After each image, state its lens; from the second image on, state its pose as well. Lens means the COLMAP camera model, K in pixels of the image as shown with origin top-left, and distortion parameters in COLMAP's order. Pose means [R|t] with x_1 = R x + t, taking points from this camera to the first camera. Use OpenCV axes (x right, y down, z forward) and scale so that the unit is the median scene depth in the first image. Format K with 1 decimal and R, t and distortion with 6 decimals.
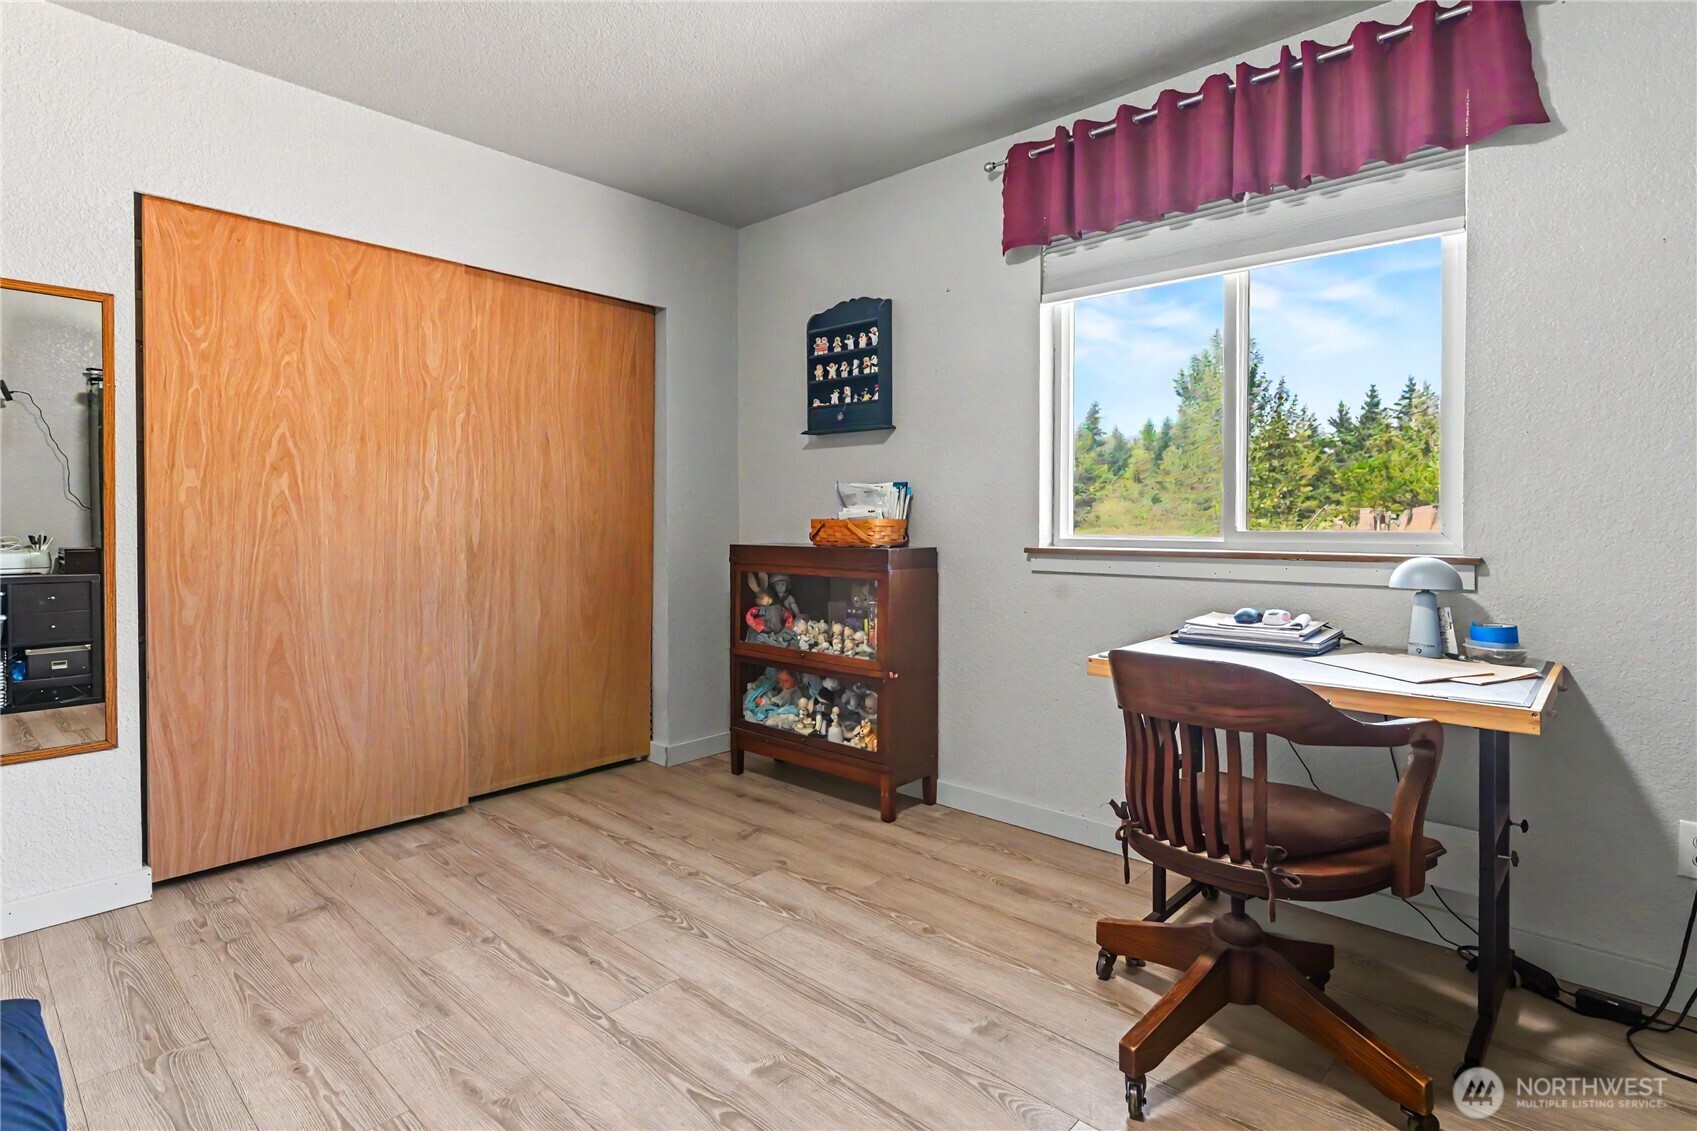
lens RADIAL K [[829.2, 0, 824.6], [0, 829.2, 532.3], [0, 0, 1]] dist [-0.000470, 0.000369]
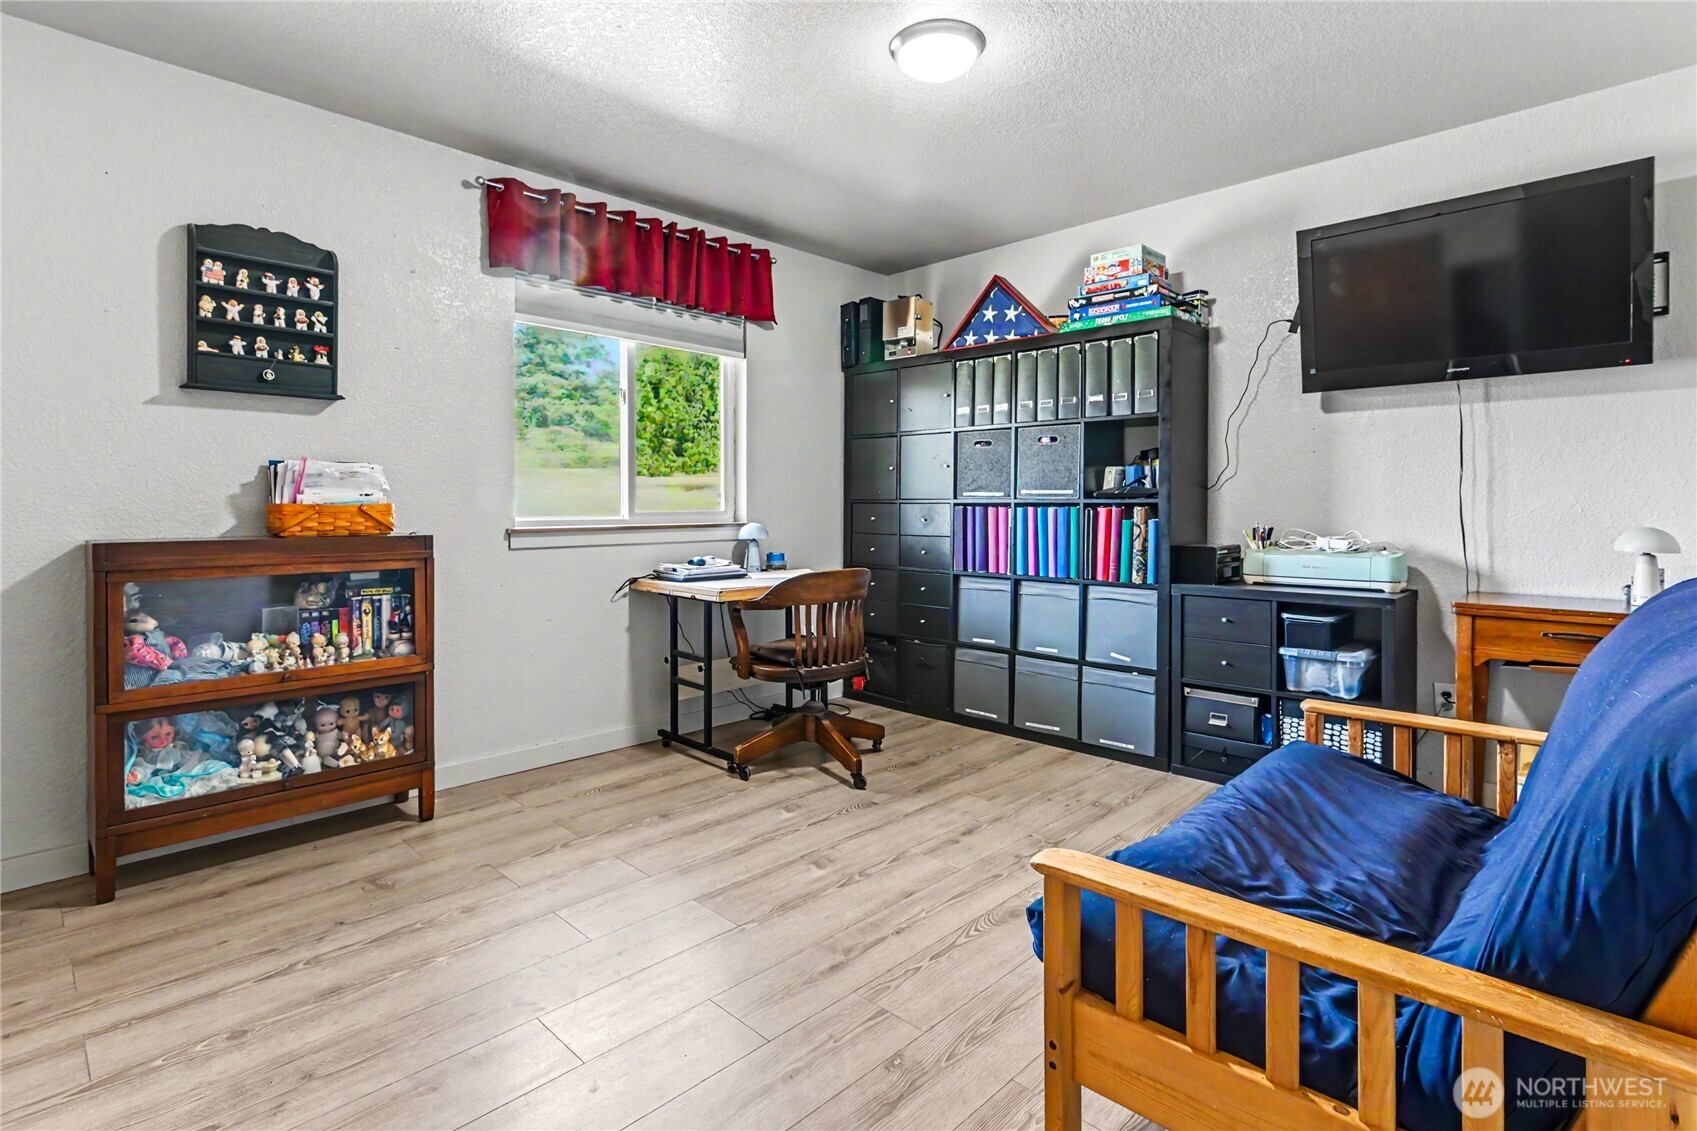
lens RADIAL K [[829.2, 0, 824.6], [0, 829.2, 532.3], [0, 0, 1]] dist [-0.000470, 0.000369]
pose [[0.050940, -0.033467, 0.998141, -0.771303], [0.013112, 0.999375, 0.032839, -0.008686], [-0.998616, 0.011415, 0.051347, 0.441666]]
